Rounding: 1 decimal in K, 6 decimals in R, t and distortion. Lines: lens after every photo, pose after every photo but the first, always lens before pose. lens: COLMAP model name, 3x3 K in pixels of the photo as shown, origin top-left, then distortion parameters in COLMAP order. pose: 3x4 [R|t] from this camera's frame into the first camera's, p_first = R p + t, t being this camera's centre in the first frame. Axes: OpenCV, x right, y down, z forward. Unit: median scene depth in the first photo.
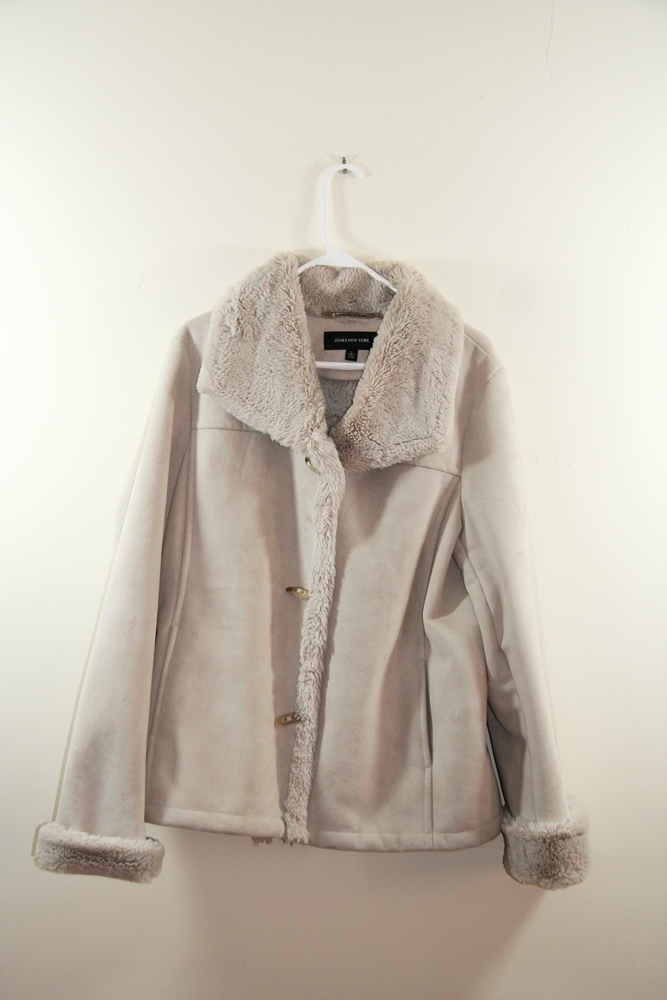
lens RADIAL K [[1532.3, 0, 339.4], [0, 1532.3, 495.6], [0, 0, 1]] dist [0.012587, 0.000000]
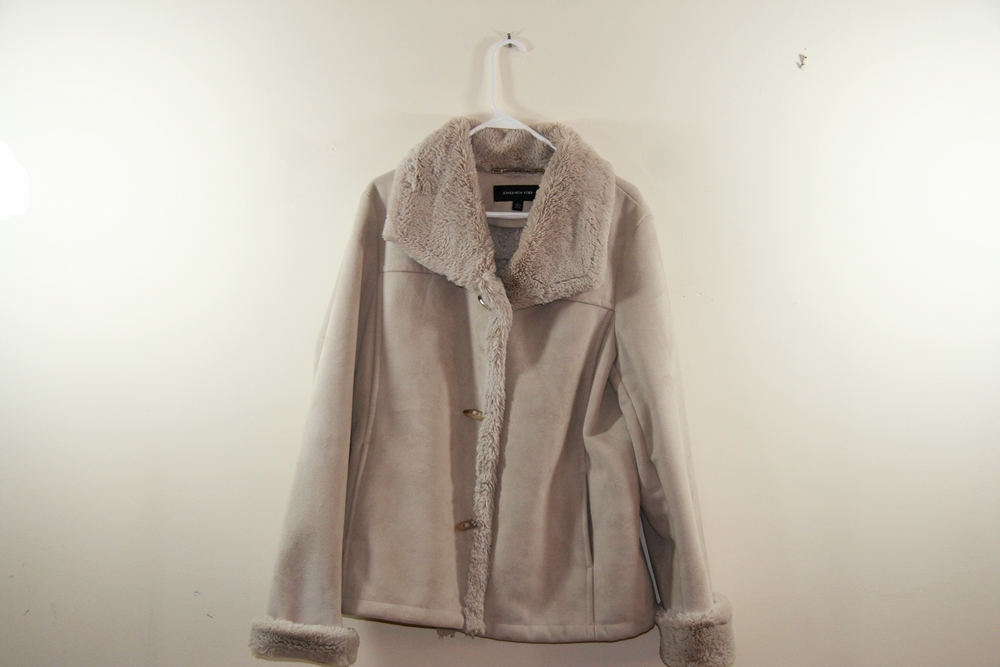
lens RADIAL K [[1804.0, 0, 496.6], [0, 1804.0, 336.7], [0, 0, 1]] dist [-0.017262, 0.000000]
pose [[0.998685, -0.012446, -0.049738, 0.058435], [0.011654, 0.999801, -0.016189, 0.027806], [0.049930, 0.015589, 0.998631, -0.345567]]
